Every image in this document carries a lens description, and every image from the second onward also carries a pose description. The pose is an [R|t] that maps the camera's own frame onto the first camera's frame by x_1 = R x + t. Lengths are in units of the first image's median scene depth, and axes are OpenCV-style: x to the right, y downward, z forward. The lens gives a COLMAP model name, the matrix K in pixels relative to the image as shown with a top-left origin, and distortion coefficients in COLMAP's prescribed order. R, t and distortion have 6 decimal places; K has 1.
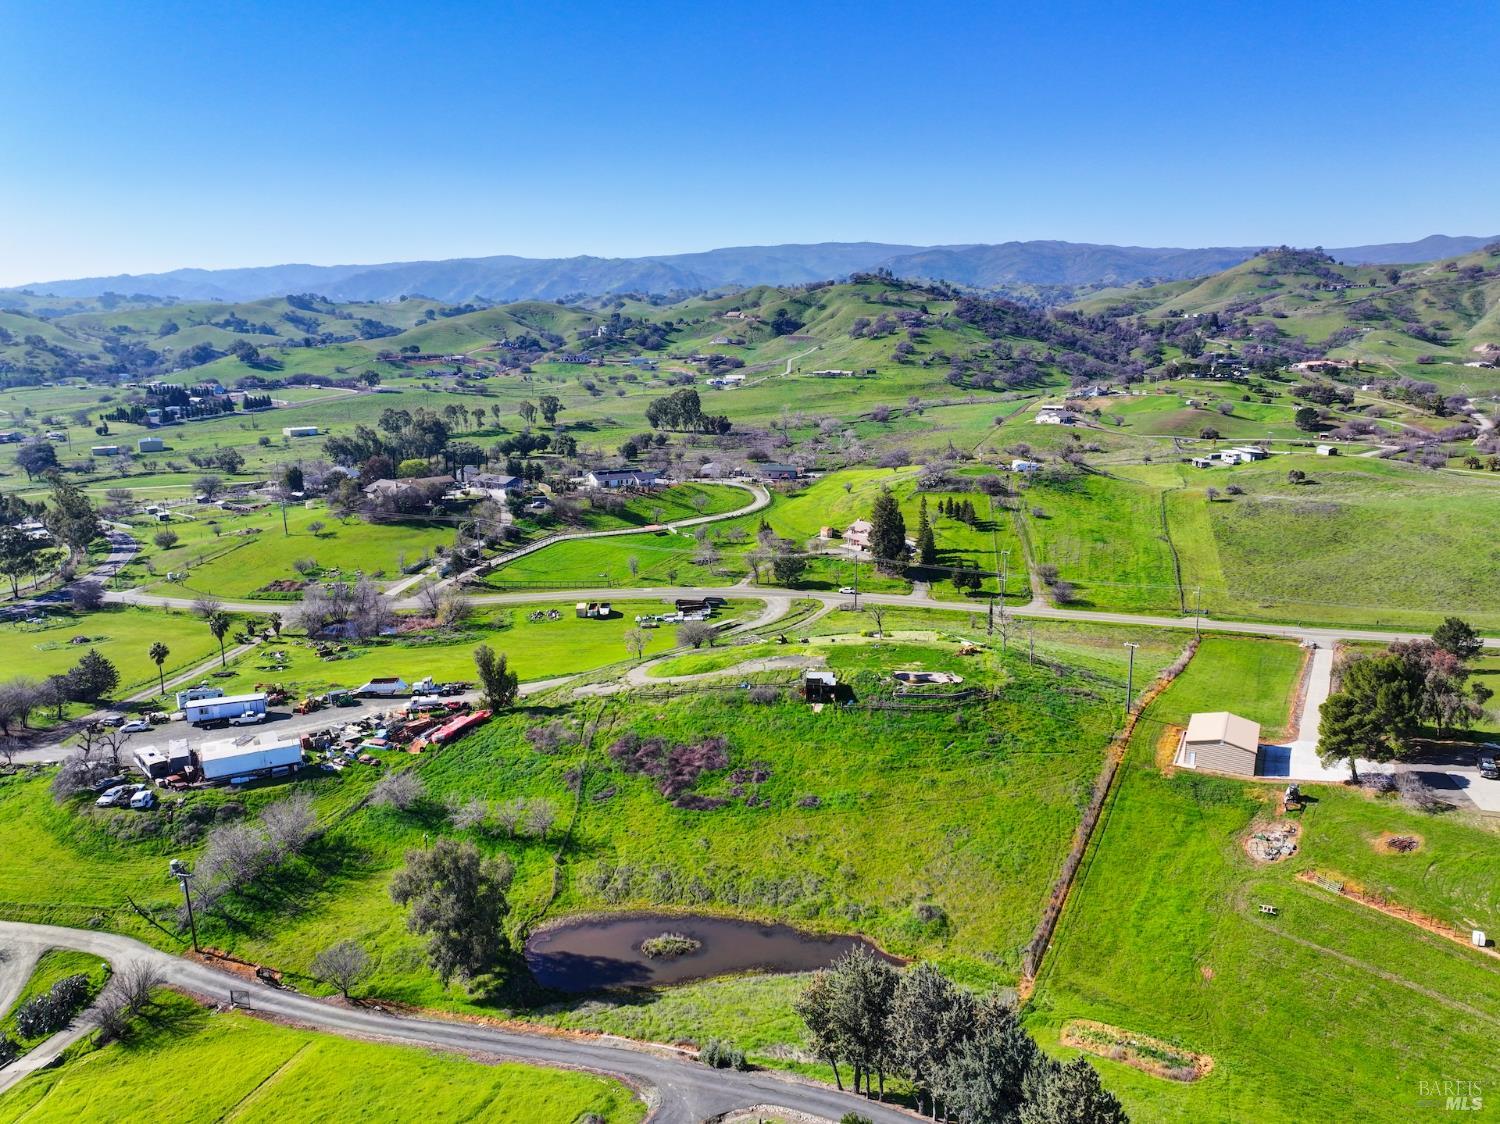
lens RADIAL K [[1047.6, 0, 756.1], [0, 1047.6, 554.3], [0, 0, 1]] dist [-0.002012, 0.011612]
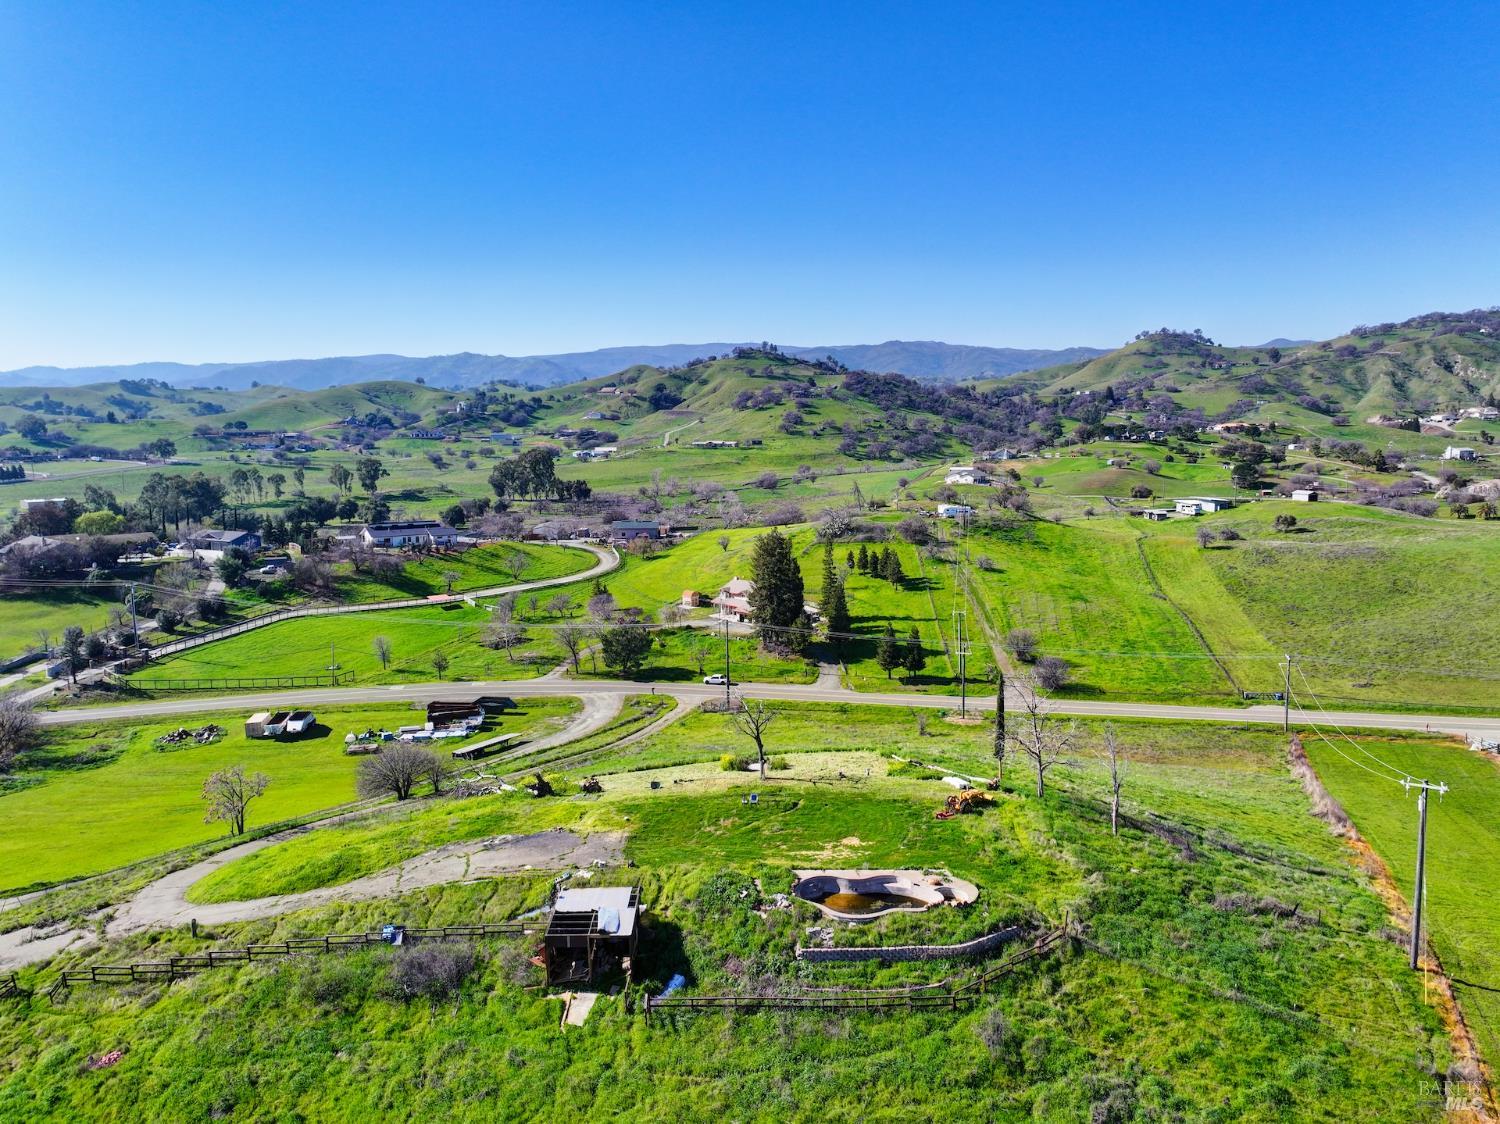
lens RADIAL K [[1047.6, 0, 756.1], [0, 1047.6, 554.3], [0, 0, 1]] dist [-0.002012, 0.011612]
pose [[0.994556, -0.015849, 0.102994, 0.028579], [0.025442, 0.995387, -0.092503, 0.011086], [-0.101053, 0.094620, 0.990371, 0.219810]]
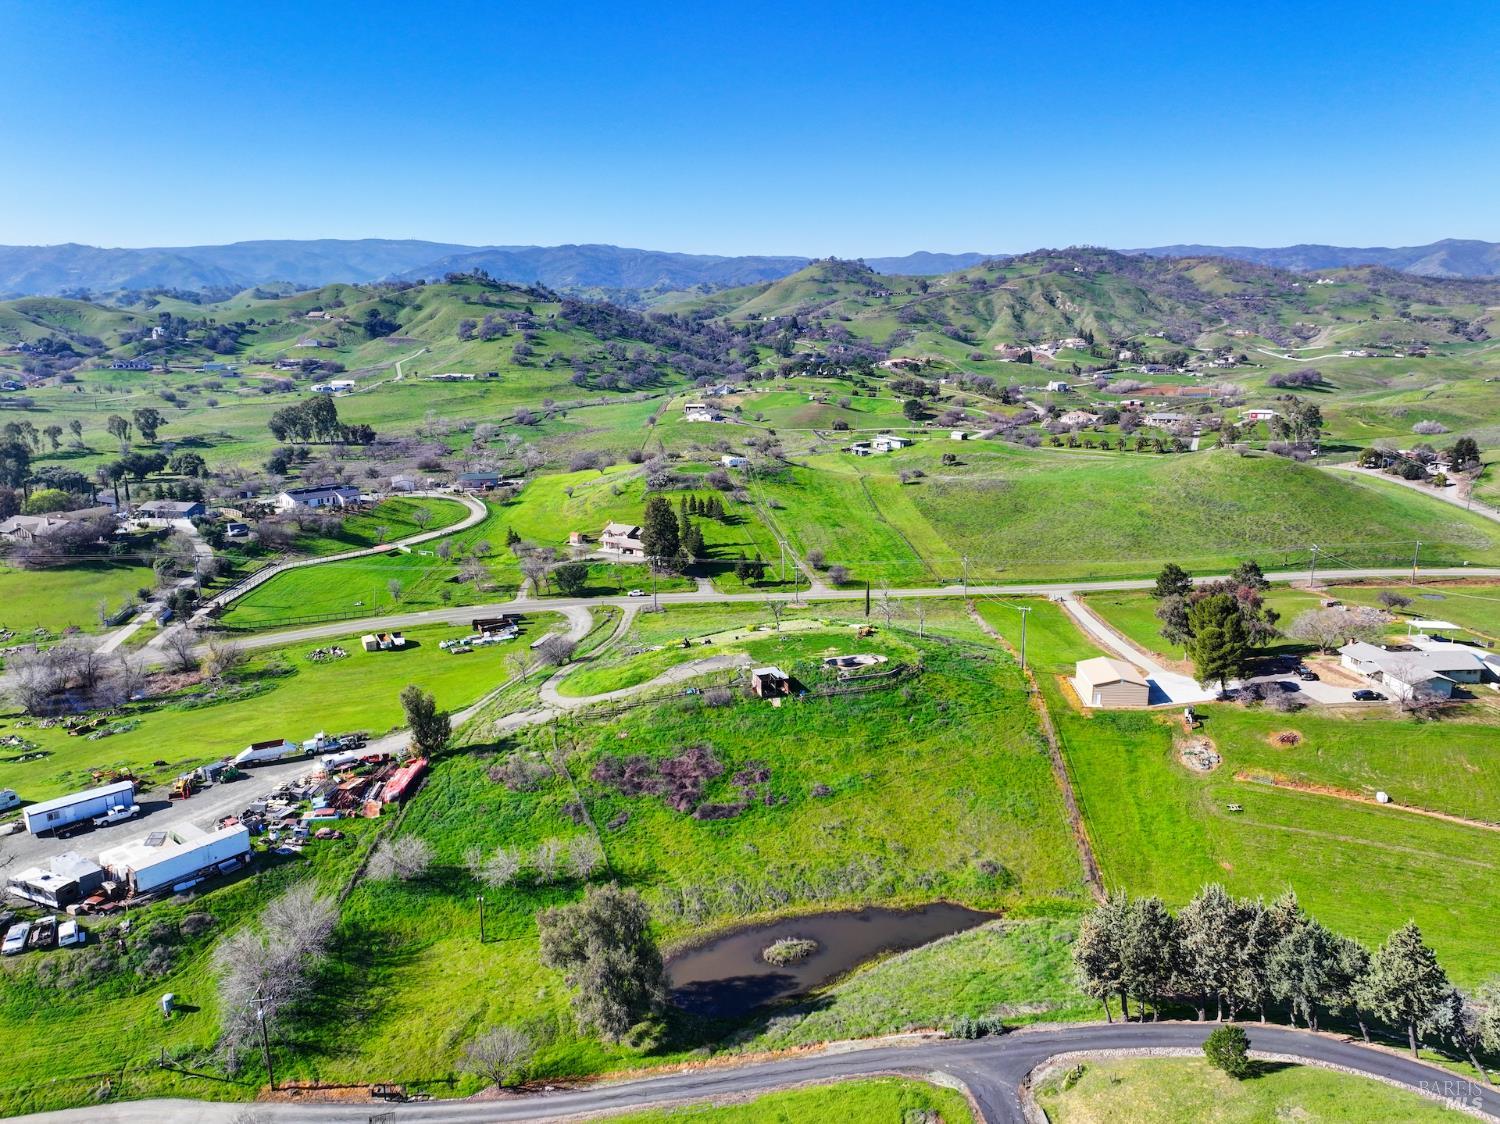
lens RADIAL K [[1047.6, 0, 756.1], [0, 1047.6, 554.3], [0, 0, 1]] dist [-0.002012, 0.011612]
pose [[0.916528, -0.083282, 0.391203, -0.118855], [0.083852, 0.996355, 0.015659, -0.005120], [-0.391081, 0.018451, 0.920171, 0.022356]]
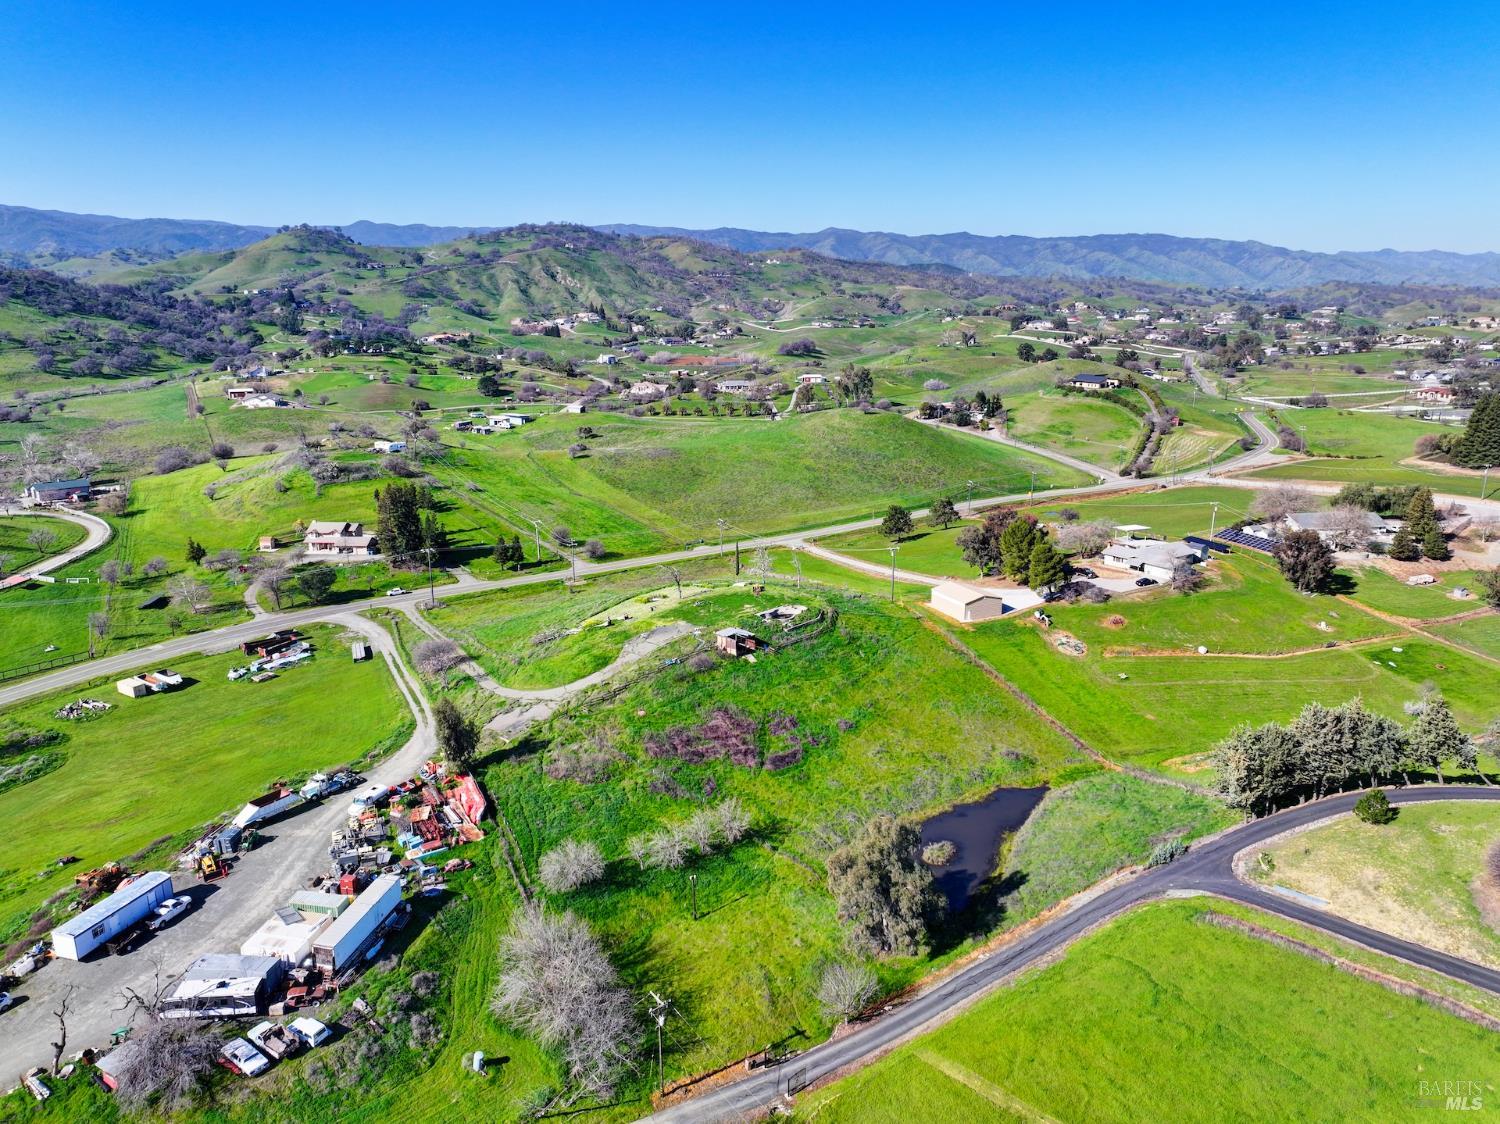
lens RADIAL K [[1047.6, 0, 756.1], [0, 1047.6, 554.3], [0, 0, 1]] dist [-0.002012, 0.011612]
pose [[0.610031, -0.183685, 0.770793, -0.257732], [0.167077, 0.980708, 0.101478, -0.023298], [-0.774563, 0.066877, 0.628952, 0.105310]]
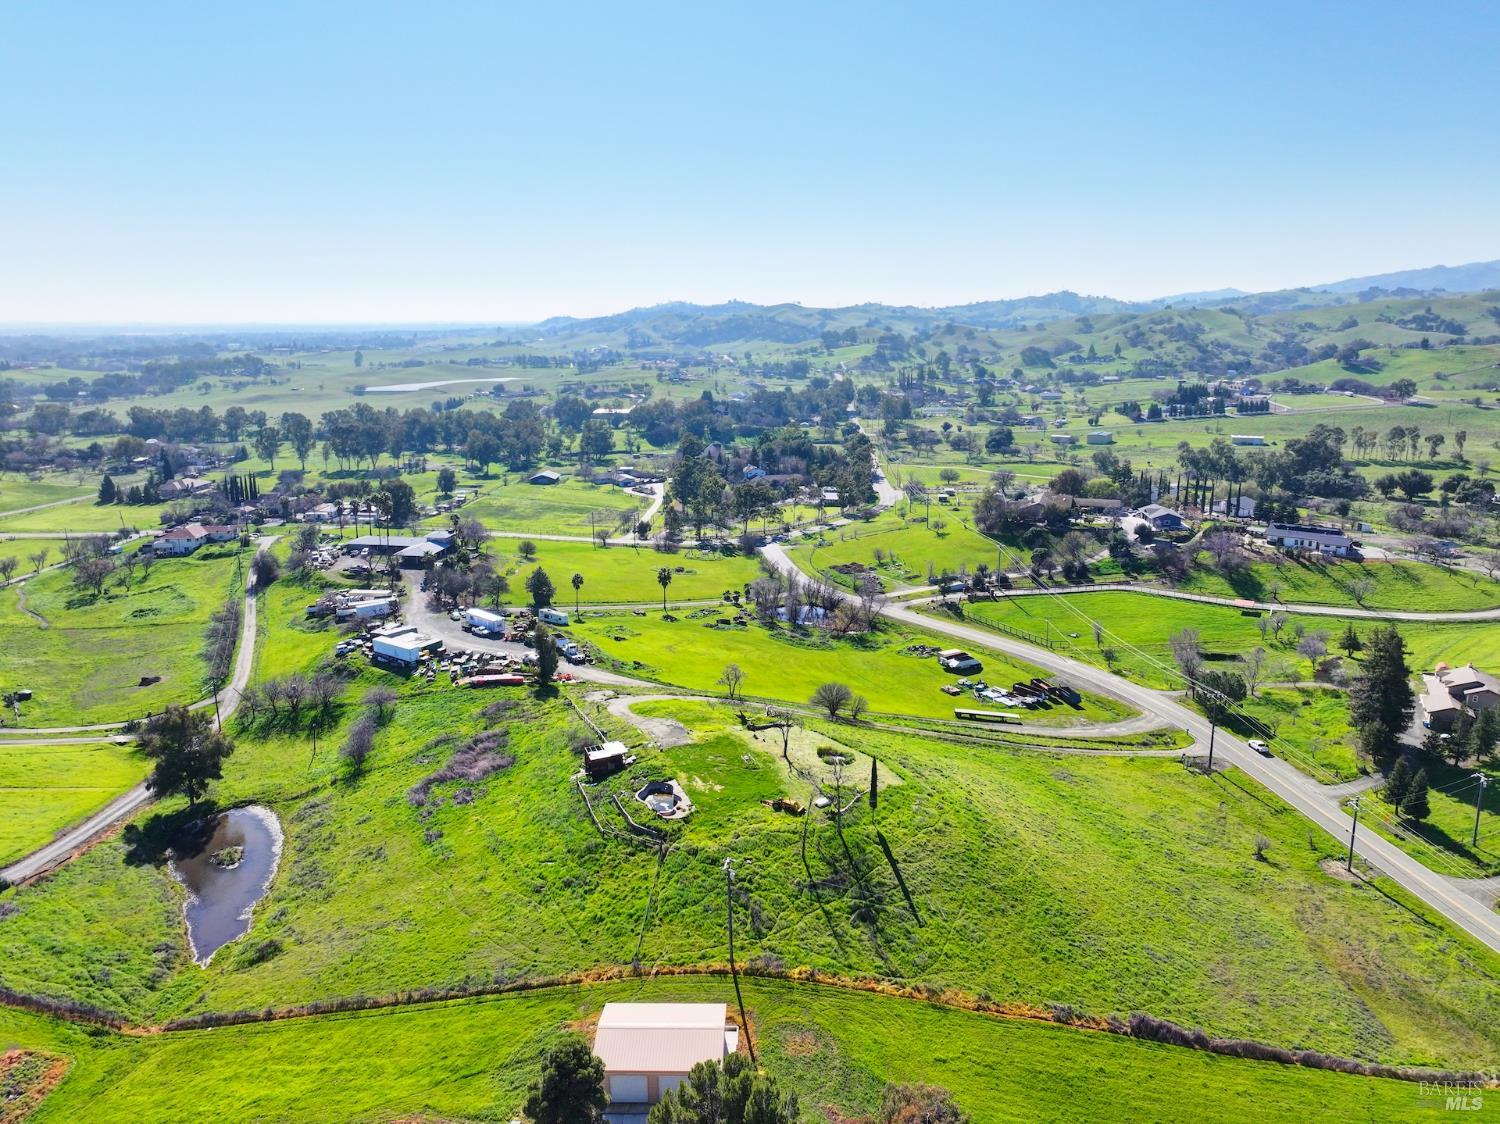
lens RADIAL K [[1047.6, 0, 756.1], [0, 1047.6, 554.3], [0, 0, 1]] dist [-0.002012, 0.011612]
pose [[0.443386, 0.196218, -0.874590, 0.312505], [-0.189487, 0.974211, 0.122505, -0.065764], [0.876073, 0.111406, 0.469133, 0.231625]]
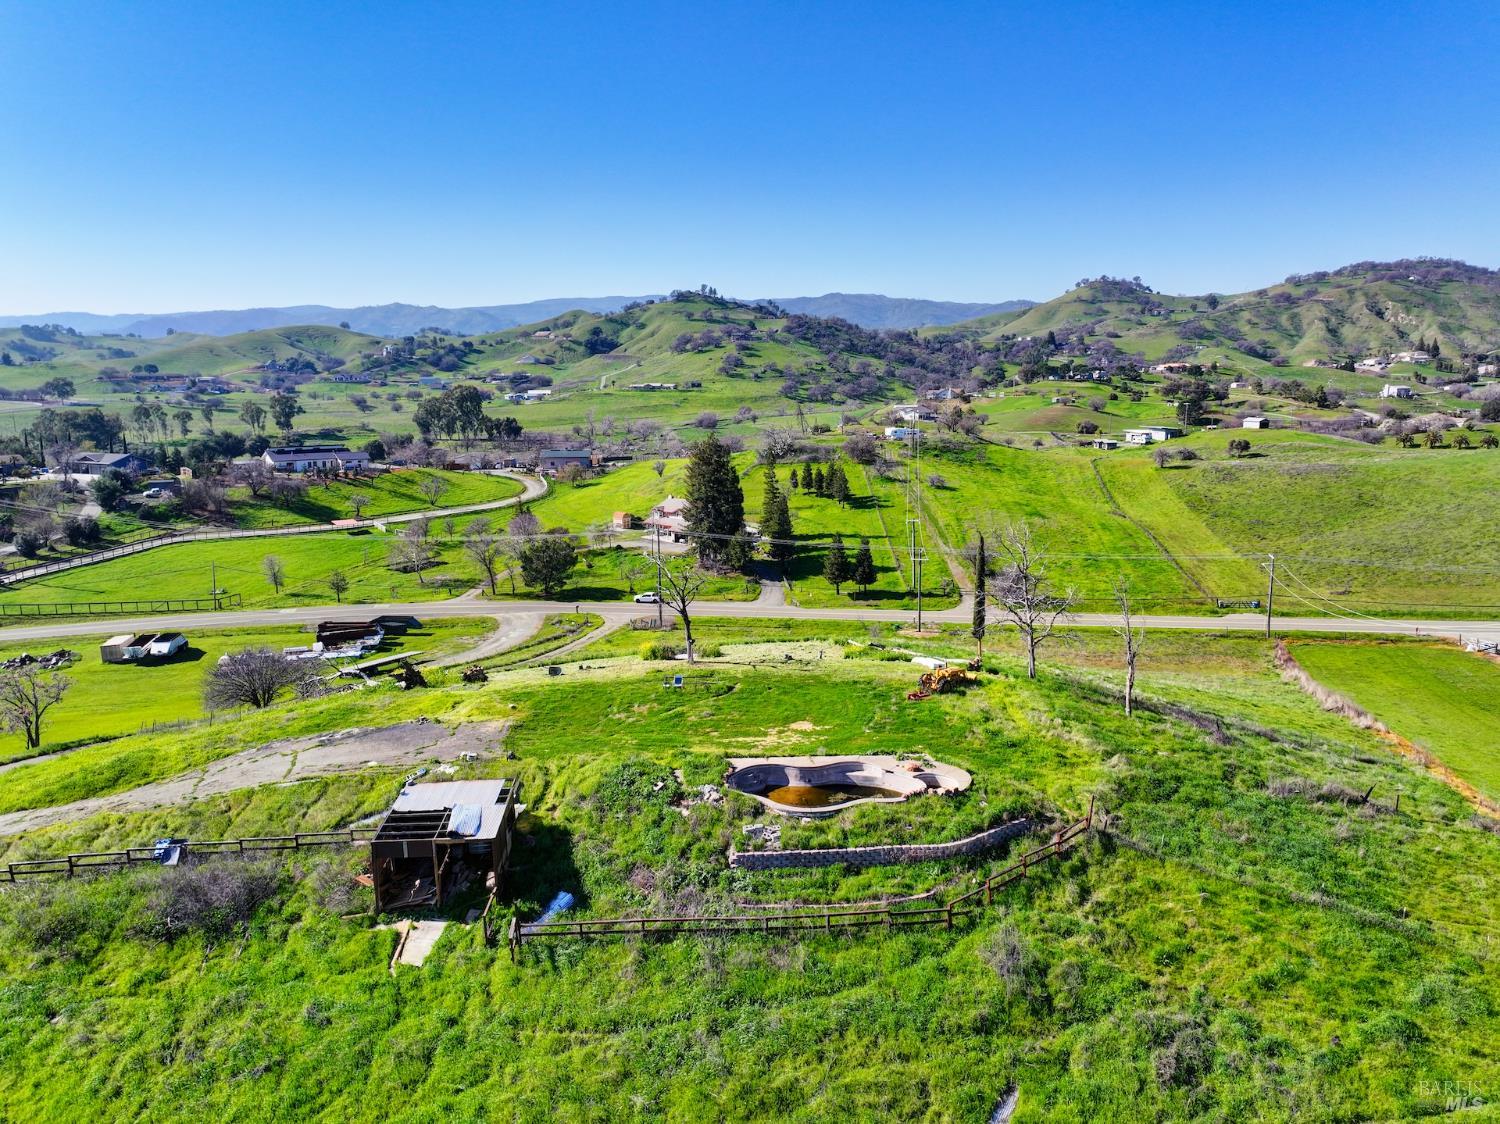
lens RADIAL K [[1047.6, 0, 756.1], [0, 1047.6, 554.3], [0, 0, 1]] dist [-0.002012, 0.011612]
pose [[0.987183, -0.029263, 0.156888, 0.034208], [0.037355, 0.998106, -0.048881, 0.024961], [-0.155160, 0.054115, 0.986406, 0.255940]]
